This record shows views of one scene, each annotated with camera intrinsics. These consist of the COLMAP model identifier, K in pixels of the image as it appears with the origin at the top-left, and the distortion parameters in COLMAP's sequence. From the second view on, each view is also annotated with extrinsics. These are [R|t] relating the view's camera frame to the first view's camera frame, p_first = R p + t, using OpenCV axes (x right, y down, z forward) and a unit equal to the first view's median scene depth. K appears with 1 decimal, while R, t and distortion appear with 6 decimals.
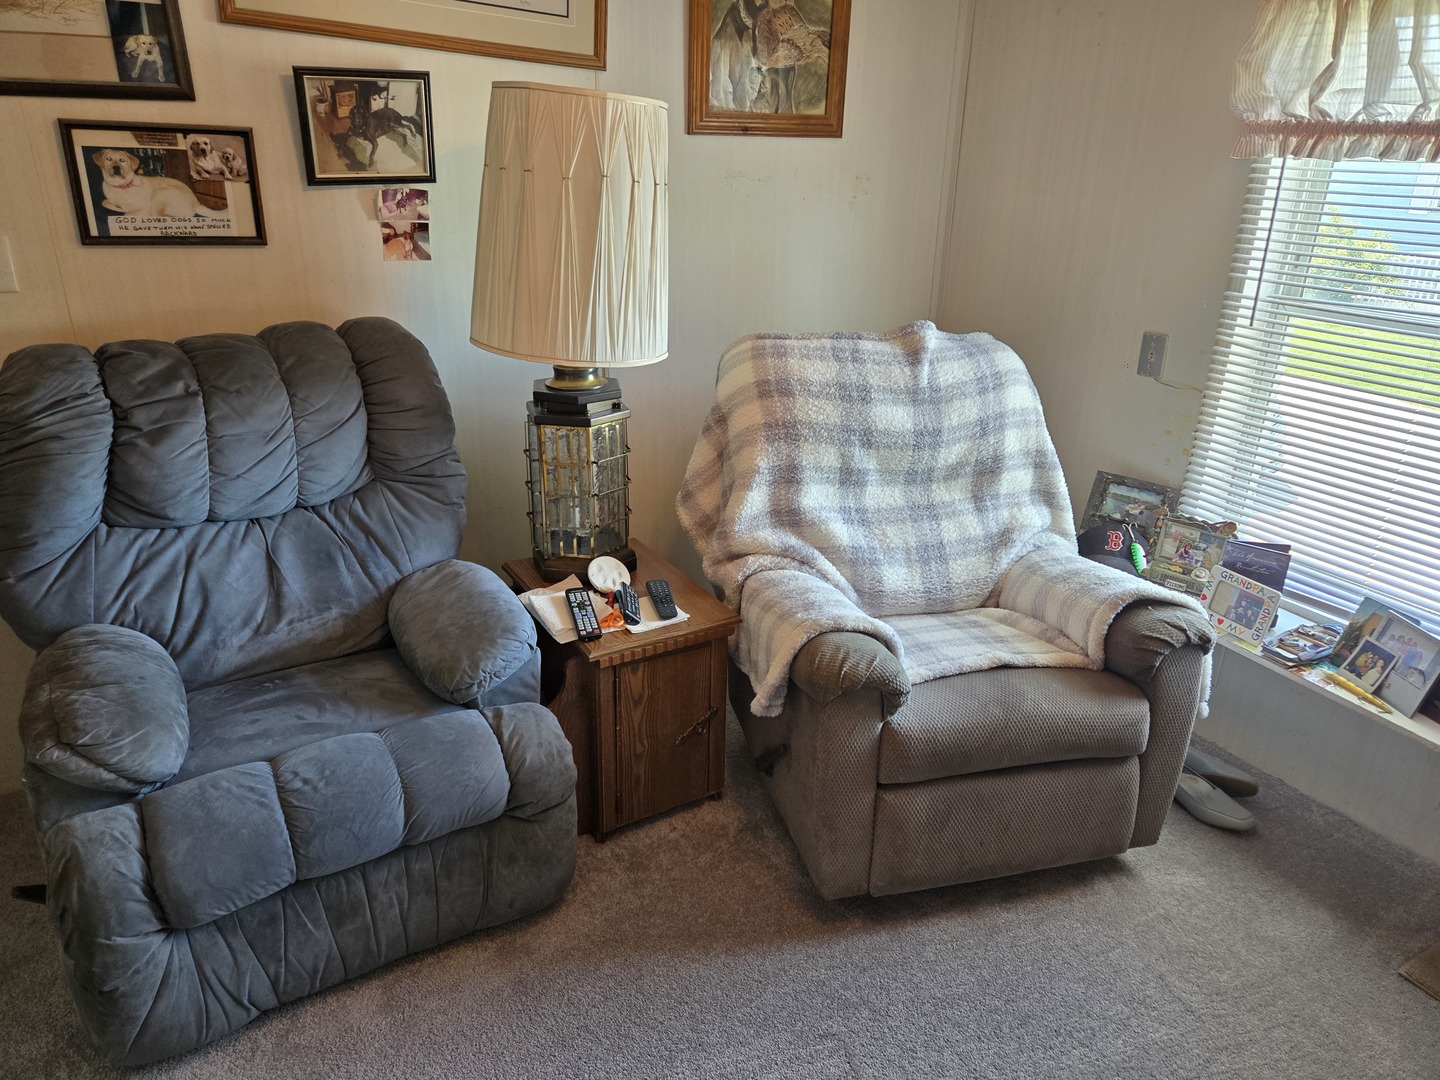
lens RADIAL K [[961.5, 0, 720.0], [0, 961.5, 540.0], [0, 0, 1]] dist [0.091897, -0.083085]
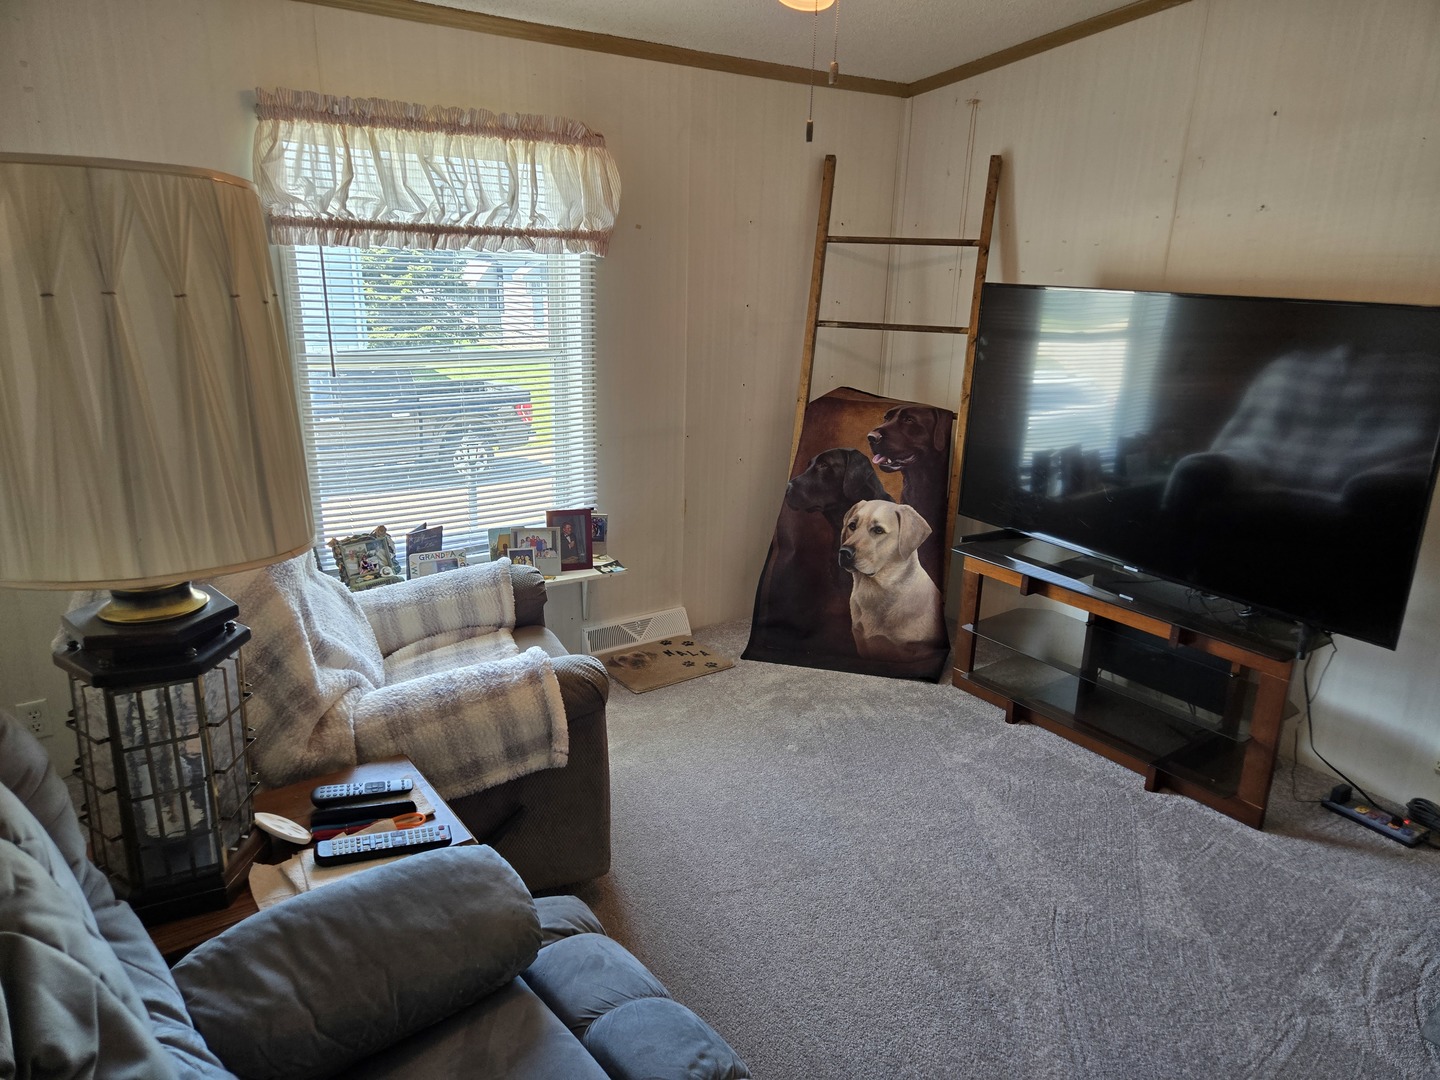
lens RADIAL K [[961.5, 0, 720.0], [0, 961.5, 540.0], [0, 0, 1]] dist [0.091897, -0.083085]
pose [[-0.071625, -0.310341, 0.947923, -0.791846], [0.346542, 0.883418, 0.315407, -0.275721], [-0.935296, 0.351087, 0.044272, 0.602086]]
